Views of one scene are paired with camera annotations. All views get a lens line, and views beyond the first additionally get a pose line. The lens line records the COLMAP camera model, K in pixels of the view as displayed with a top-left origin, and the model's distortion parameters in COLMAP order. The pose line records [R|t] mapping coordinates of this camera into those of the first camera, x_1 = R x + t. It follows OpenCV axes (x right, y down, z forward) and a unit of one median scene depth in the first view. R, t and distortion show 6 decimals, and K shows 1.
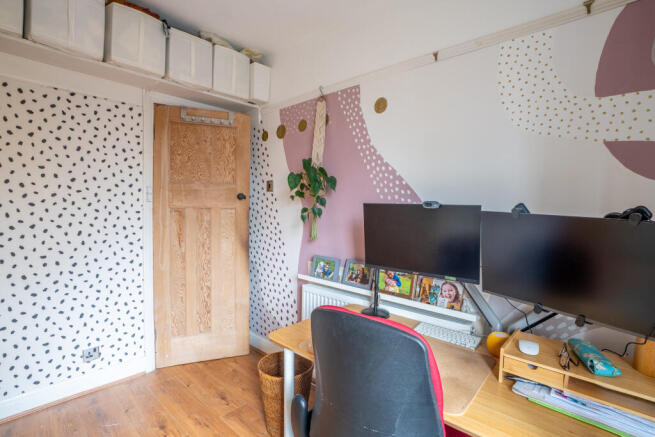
lens RADIAL K [[311.0, 0, 328.5], [0, 311.0, 215.1], [0, 0, 1]] dist [-0.006165, 0.000673]
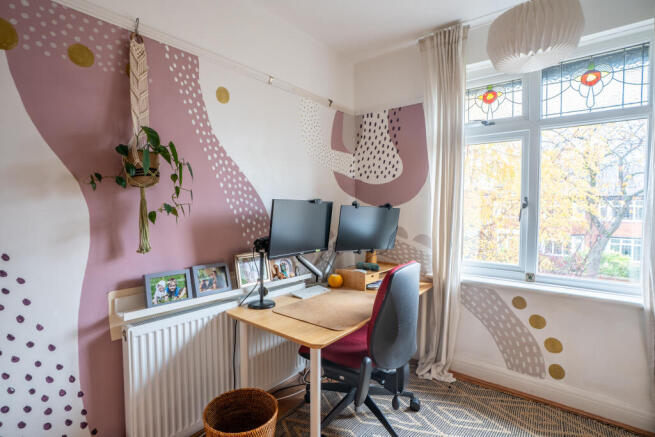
lens RADIAL K [[311.0, 0, 328.8], [0, 311.0, 219.3], [0, 0, 1]] dist [-0.006165, 0.000673]
pose [[-0.015774, -0.049528, 0.998648, -0.779035], [0.030184, 0.998294, 0.049987, -0.012649], [-0.999420, 0.030932, -0.014252, 0.683109]]
